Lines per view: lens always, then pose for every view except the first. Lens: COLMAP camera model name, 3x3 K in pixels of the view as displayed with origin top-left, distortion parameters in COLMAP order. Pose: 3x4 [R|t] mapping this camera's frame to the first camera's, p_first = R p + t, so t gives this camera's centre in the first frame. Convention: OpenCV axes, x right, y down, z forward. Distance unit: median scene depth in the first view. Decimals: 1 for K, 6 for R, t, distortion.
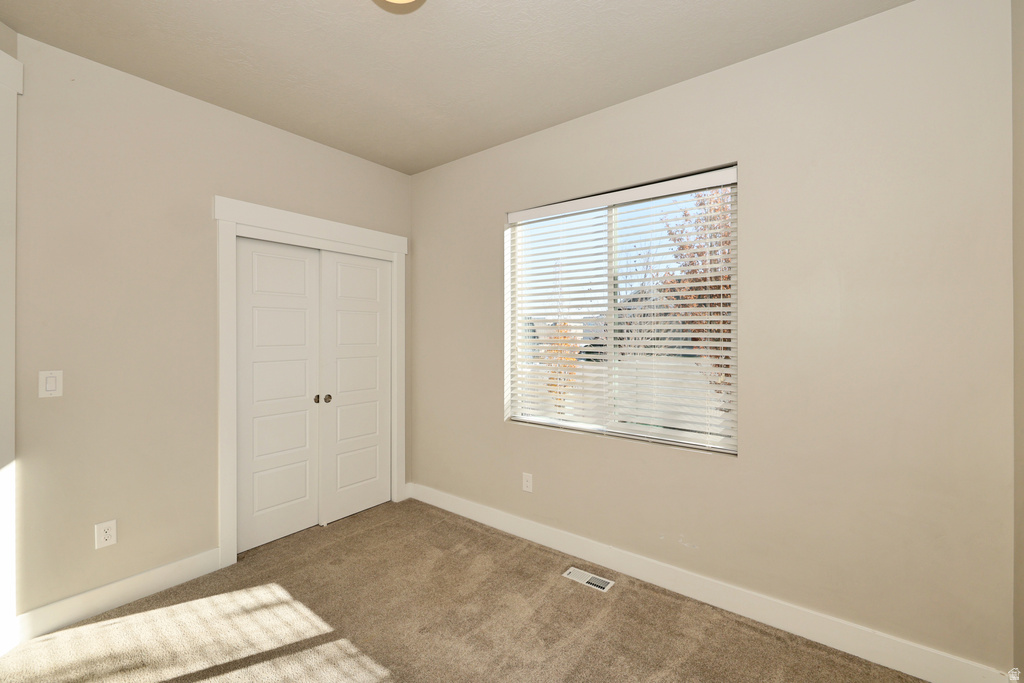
lens RADIAL K [[434.2, 0, 517.0], [0, 434.2, 335.5], [0, 0, 1]] dist [0.001275, -0.000003]
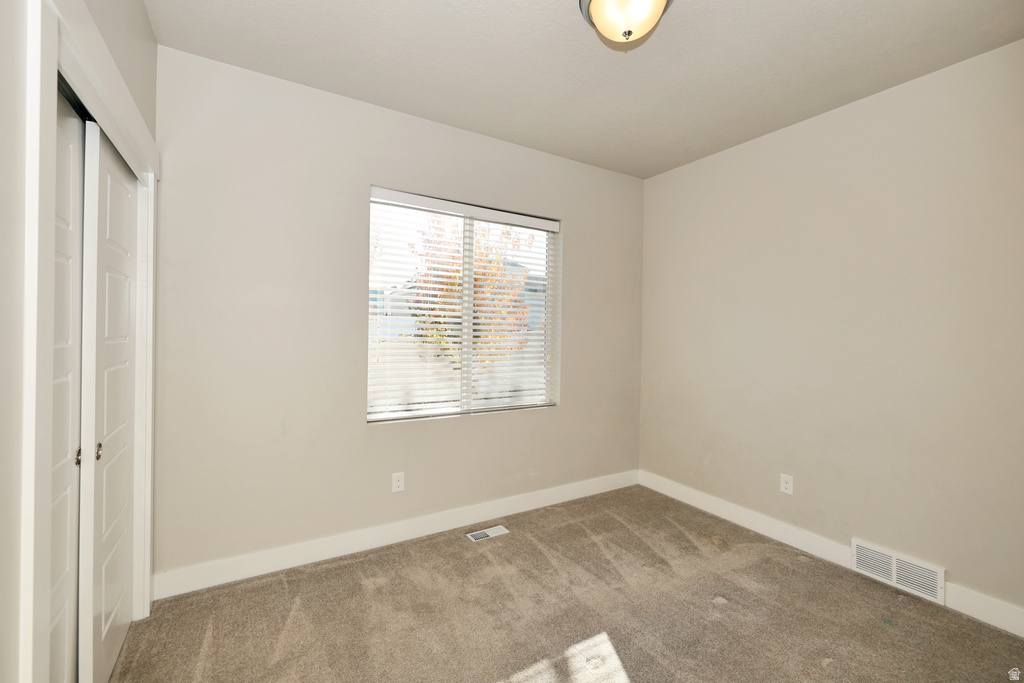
lens RADIAL K [[434.2, 0, 517.0], [0, 434.2, 335.5], [0, 0, 1]] dist [0.001275, -0.000003]
pose [[0.357141, -0.006064, 0.934031, -0.810861], [-0.015006, 0.999813, 0.012229, 0.006278], [-0.933930, -0.018384, 0.356983, 0.459861]]
